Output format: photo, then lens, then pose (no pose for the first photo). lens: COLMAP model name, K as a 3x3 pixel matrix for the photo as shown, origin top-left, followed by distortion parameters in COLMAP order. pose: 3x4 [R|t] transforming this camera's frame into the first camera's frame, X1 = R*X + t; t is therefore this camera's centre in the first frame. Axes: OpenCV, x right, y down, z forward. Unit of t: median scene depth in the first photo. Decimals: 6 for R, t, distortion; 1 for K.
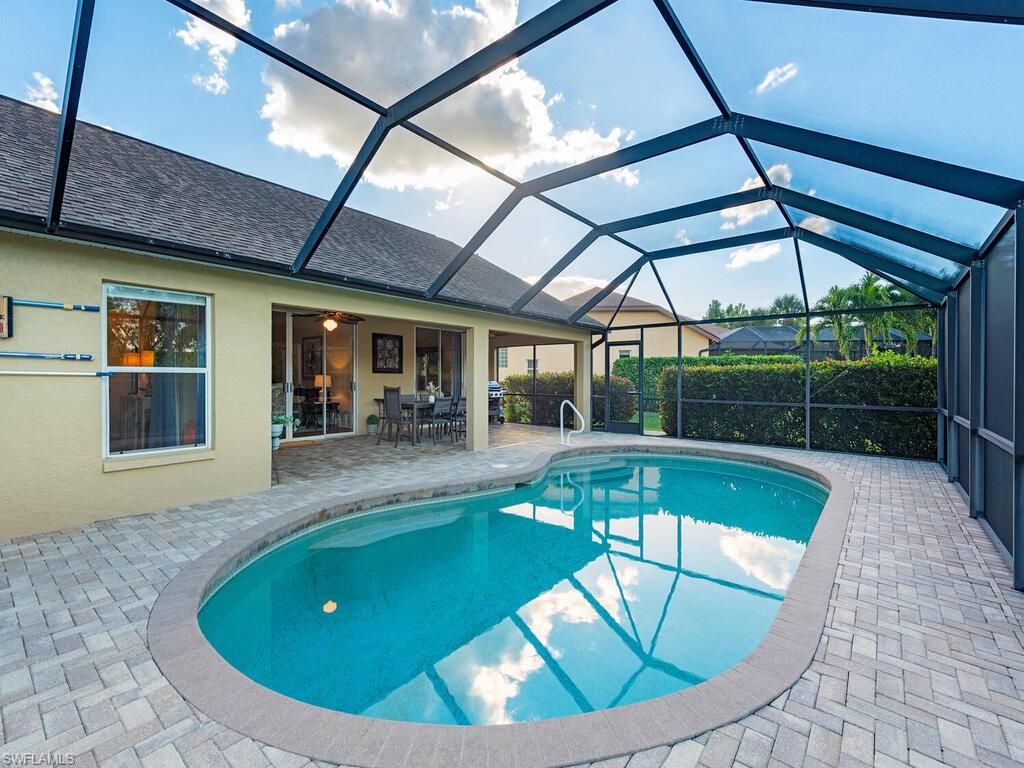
lens RADIAL K [[449.5, 0, 511.6], [0, 449.5, 381.2], [0, 0, 1]] dist [0.003544, 0.000220]
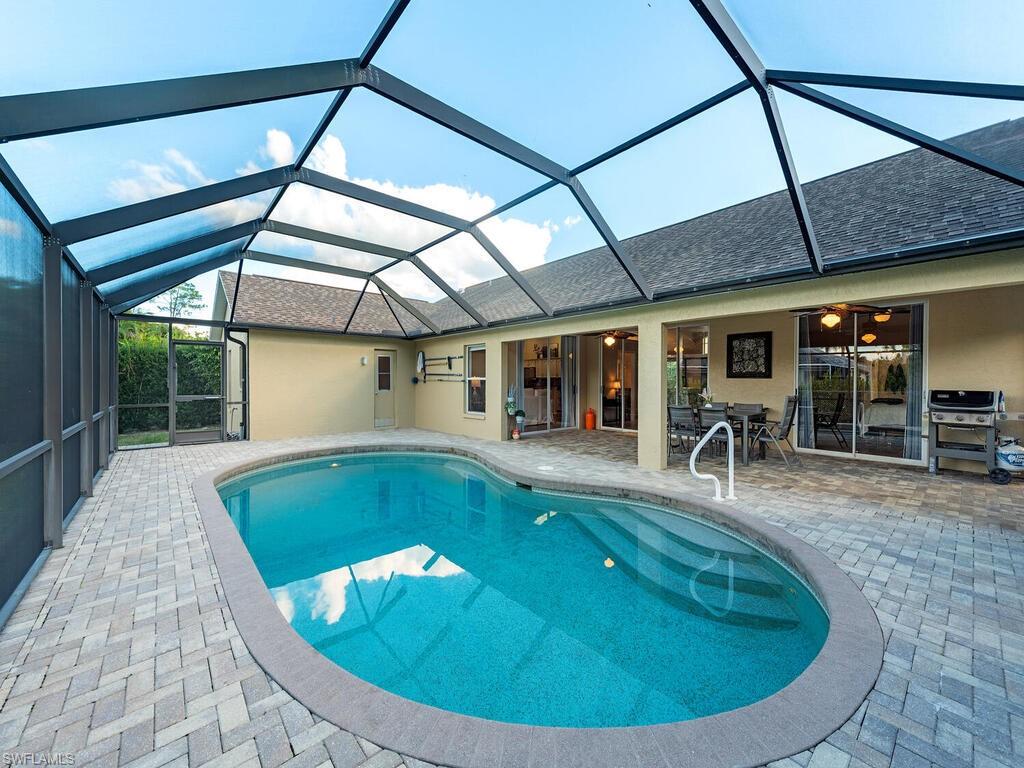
lens RADIAL K [[398.5, 0, 511.2], [0, 398.5, 382.5], [0, 0, 1]] dist [0.001116, -0.000475]
pose [[-0.158471, -0.001075, -0.987363, 1.200325], [-0.011374, 0.999935, 0.000737, -0.008808], [0.987298, 0.011347, -0.158473, 1.436259]]
